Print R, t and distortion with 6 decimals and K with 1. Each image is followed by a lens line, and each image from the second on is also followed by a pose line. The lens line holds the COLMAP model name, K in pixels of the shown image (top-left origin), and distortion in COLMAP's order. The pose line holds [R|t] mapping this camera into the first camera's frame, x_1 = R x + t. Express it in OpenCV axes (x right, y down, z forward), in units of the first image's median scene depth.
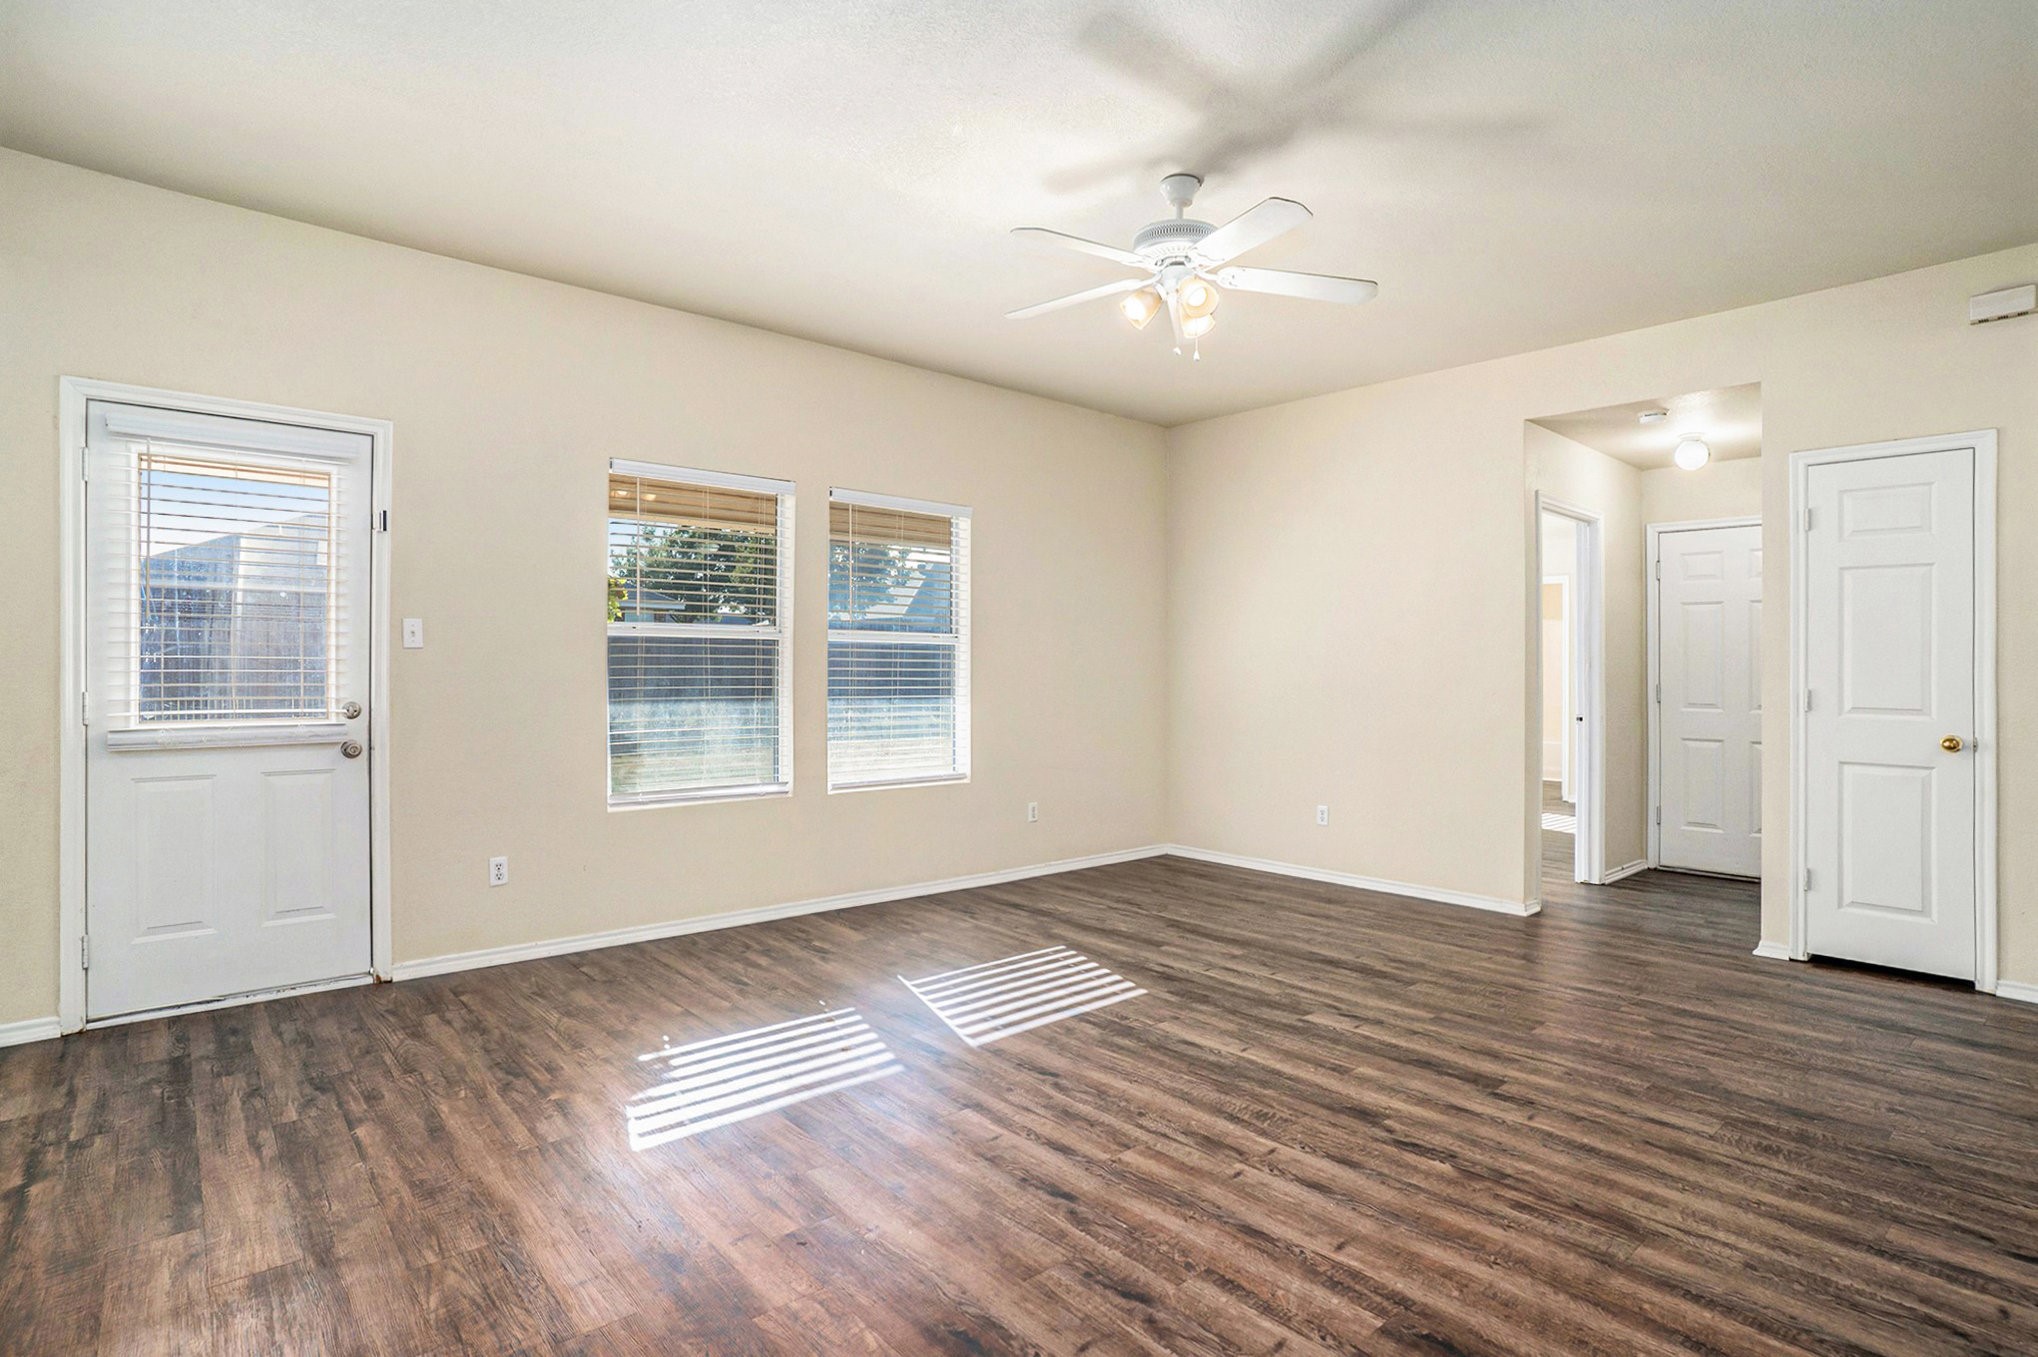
lens RADIAL K [[1025.2, 0, 1019.0], [0, 1025.2, 678.5], [0, 0, 1]] dist [-0.088314, 0.034878]
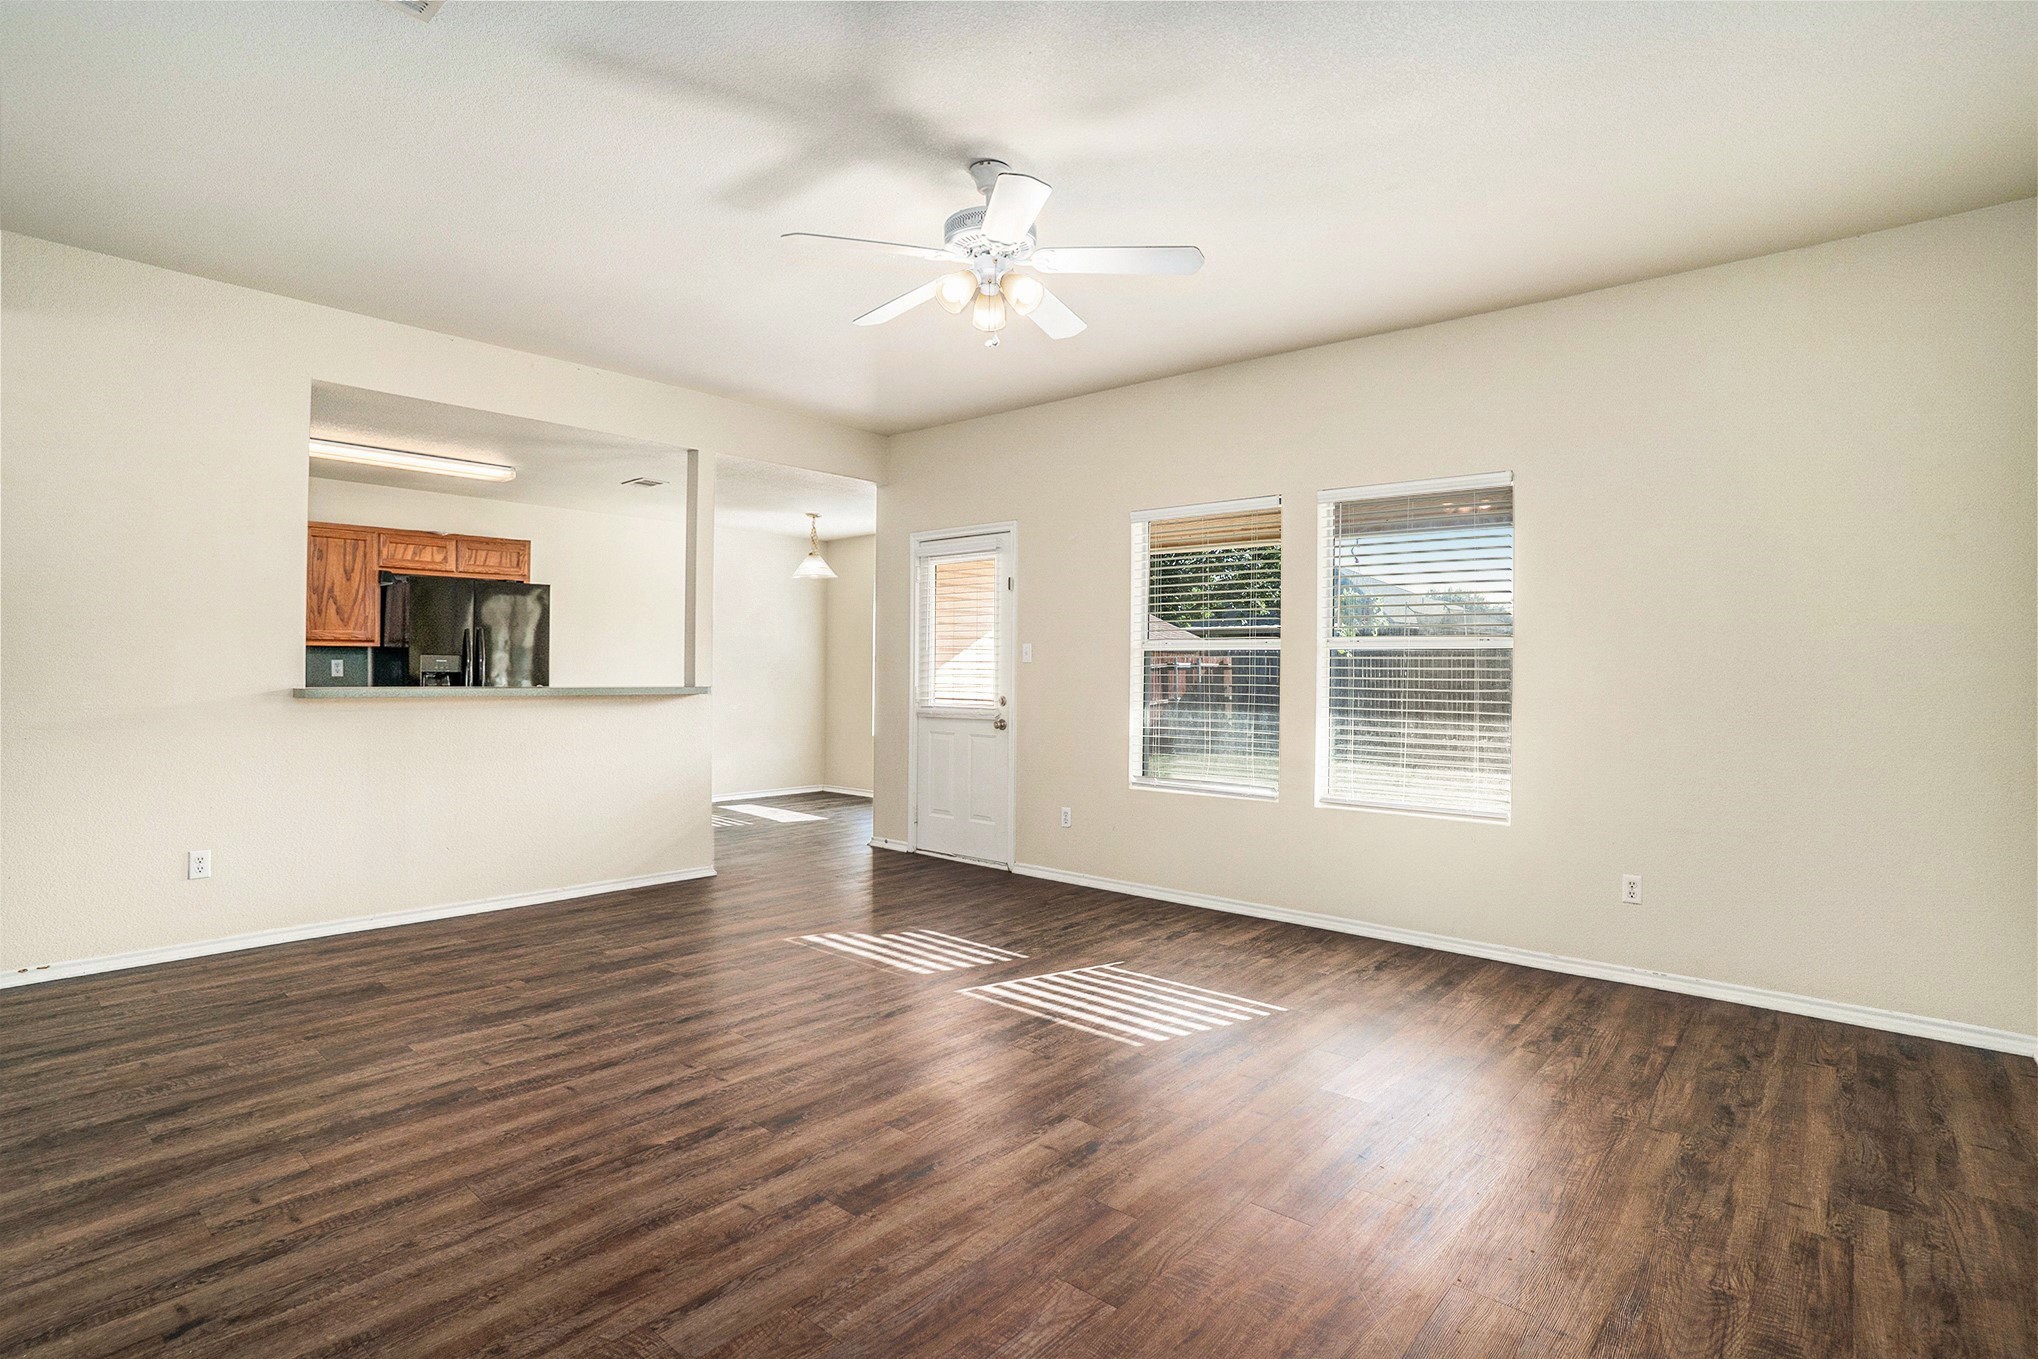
lens RADIAL K [[1025.2, 0, 1019.0], [0, 1025.2, 679.5], [0, 0, 1]] dist [-0.088314, 0.034878]
pose [[0.130837, 0.008015, -0.991372, 1.137435], [-0.018914, 0.999806, 0.005587, -0.013498], [0.991224, 0.018020, 0.130963, 0.909968]]
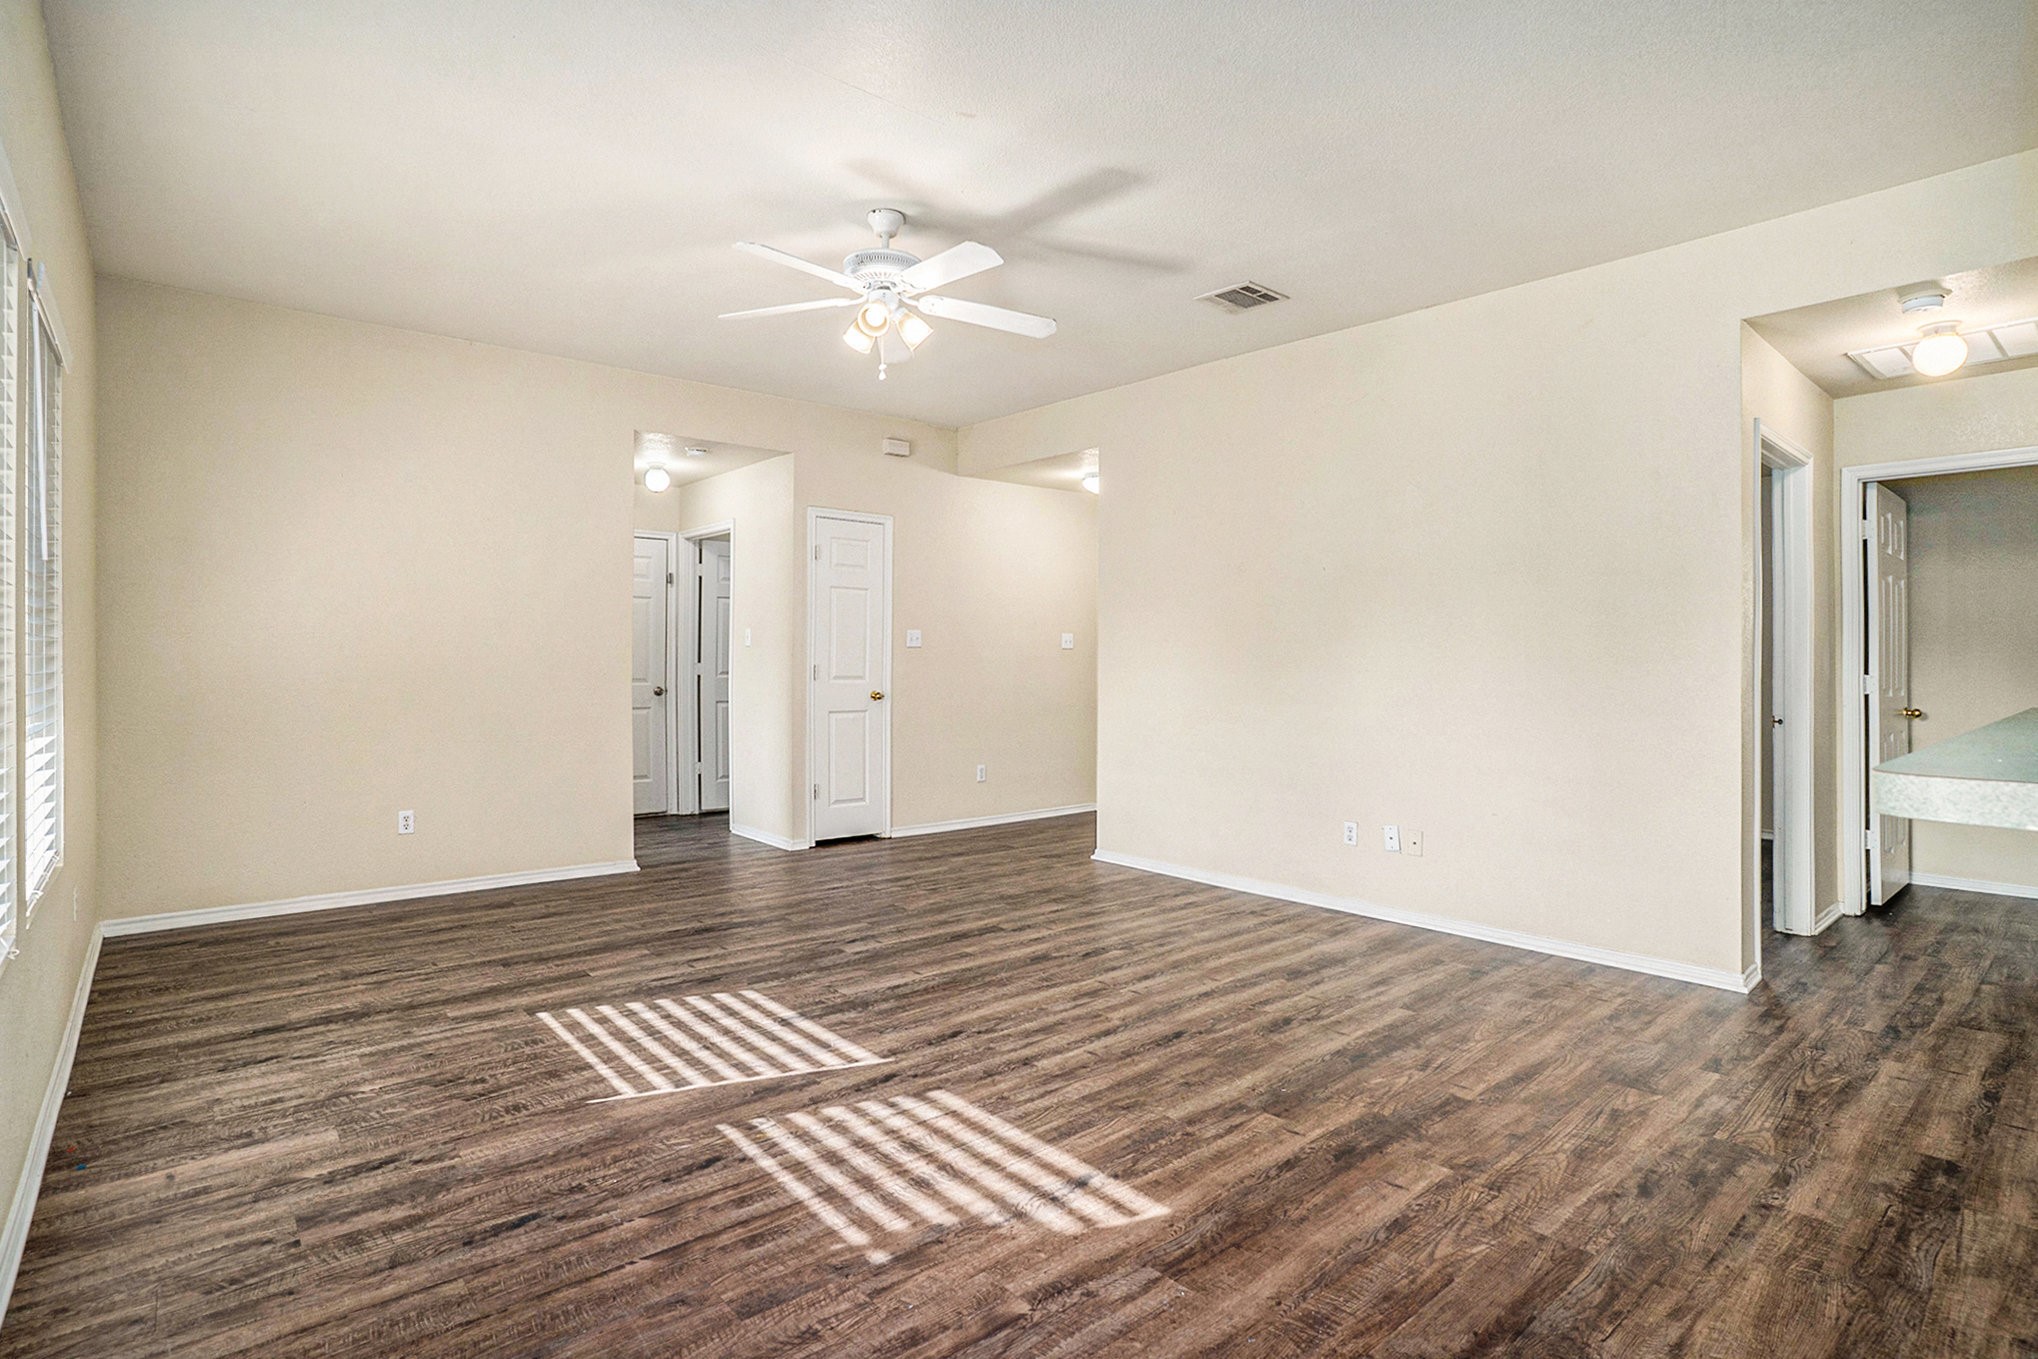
lens RADIAL K [[1025.2, 0, 1019.0], [0, 1025.2, 679.5], [0, 0, 1]] dist [-0.088314, 0.034878]
pose [[0.002918, -0.026546, 0.999643, -0.953694], [0.001413, 0.999647, 0.026542, -0.012471], [-0.999995, 0.001335, 0.002954, 0.856657]]
